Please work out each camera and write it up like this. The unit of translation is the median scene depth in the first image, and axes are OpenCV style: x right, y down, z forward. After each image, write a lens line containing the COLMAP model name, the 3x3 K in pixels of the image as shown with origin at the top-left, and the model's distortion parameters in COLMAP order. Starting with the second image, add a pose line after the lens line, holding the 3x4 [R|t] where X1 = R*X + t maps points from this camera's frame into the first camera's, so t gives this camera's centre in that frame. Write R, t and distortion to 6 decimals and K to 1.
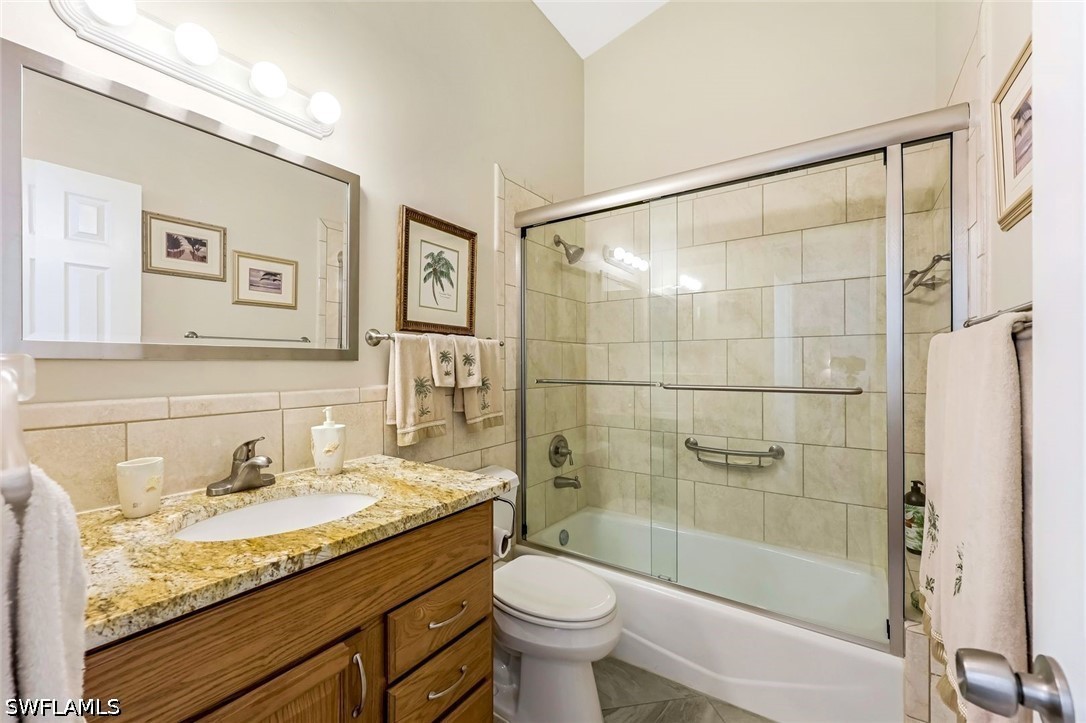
lens RADIAL K [[437.3, 0, 537.7], [0, 437.3, 361.2], [0, 0, 1]] dist [0.000735, -0.000062]
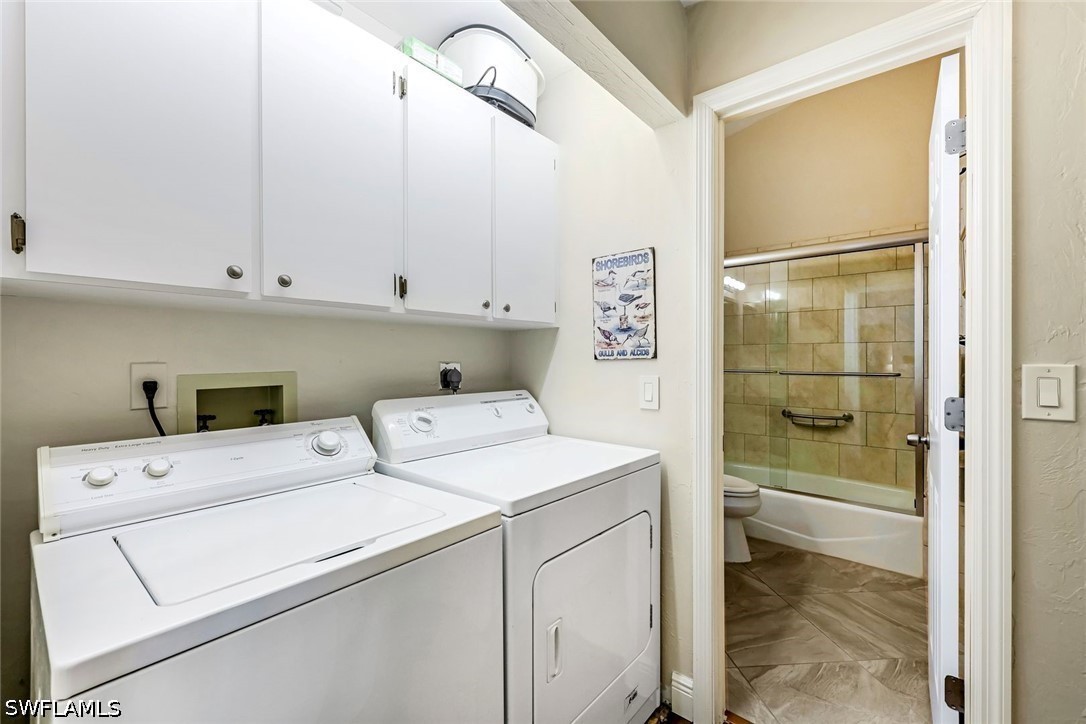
lens RADIAL K [[442.9, 0, 540.4], [0, 442.9, 363.9], [0, 0, 1]] dist [-0.000508, -0.000035]
pose [[0.995557, -0.010086, -0.093614, -0.368947], [0.011447, 0.999836, 0.014014, -0.010191], [0.093458, -0.015023, 0.995510, -0.623659]]
